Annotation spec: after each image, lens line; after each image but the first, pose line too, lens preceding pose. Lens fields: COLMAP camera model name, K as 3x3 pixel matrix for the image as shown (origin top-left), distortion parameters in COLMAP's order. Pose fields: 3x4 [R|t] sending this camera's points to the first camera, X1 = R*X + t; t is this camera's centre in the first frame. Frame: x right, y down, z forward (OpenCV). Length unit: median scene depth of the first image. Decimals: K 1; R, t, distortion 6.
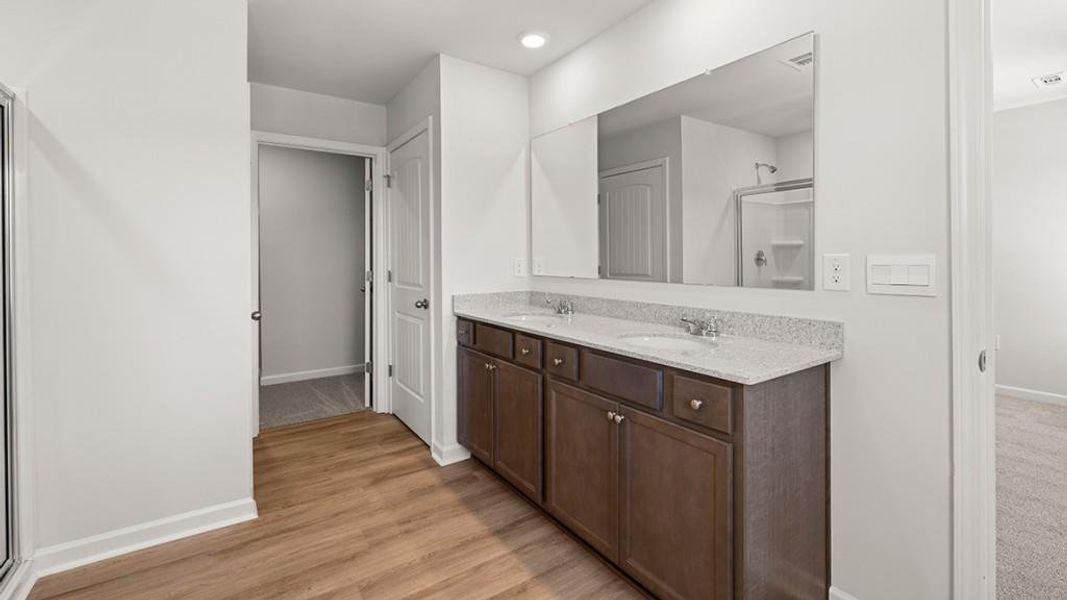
lens RADIAL K [[451.6, 0, 533.8], [0, 451.6, 261.3], [0, 0, 1]] dist [0.000970, 0.000103]
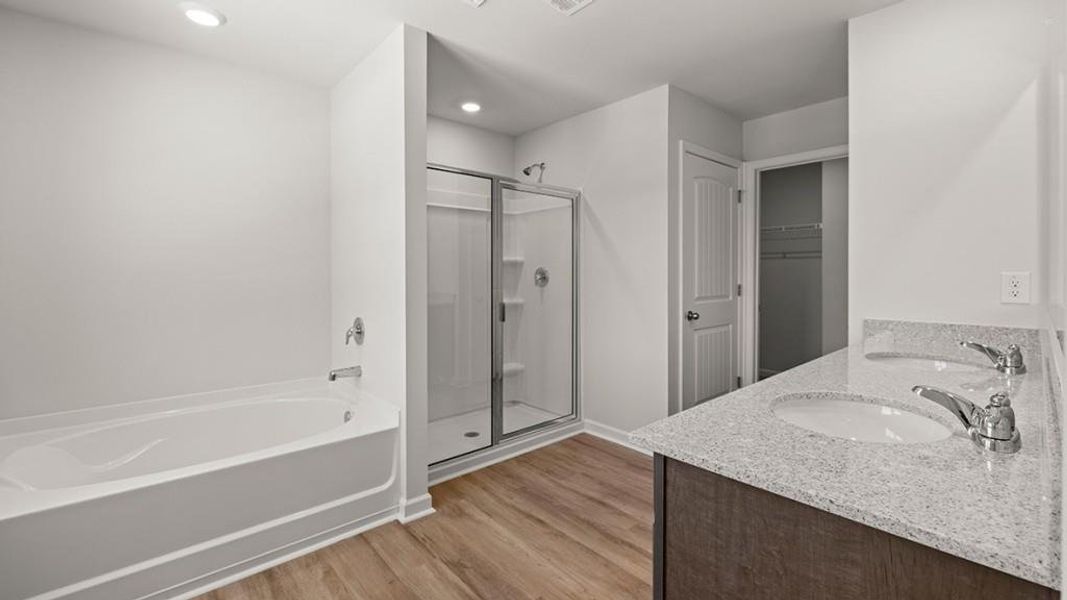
lens RADIAL K [[481.7, 0, 537.4], [0, 481.7, 279.1], [0, 0, 1]] dist [-0.000275, 0.000182]
pose [[0.091604, 0.020481, -0.995585, 0.892317], [-0.000386, 0.999789, 0.020531, -0.015930], [0.995795, -0.001496, 0.091593, 0.540305]]
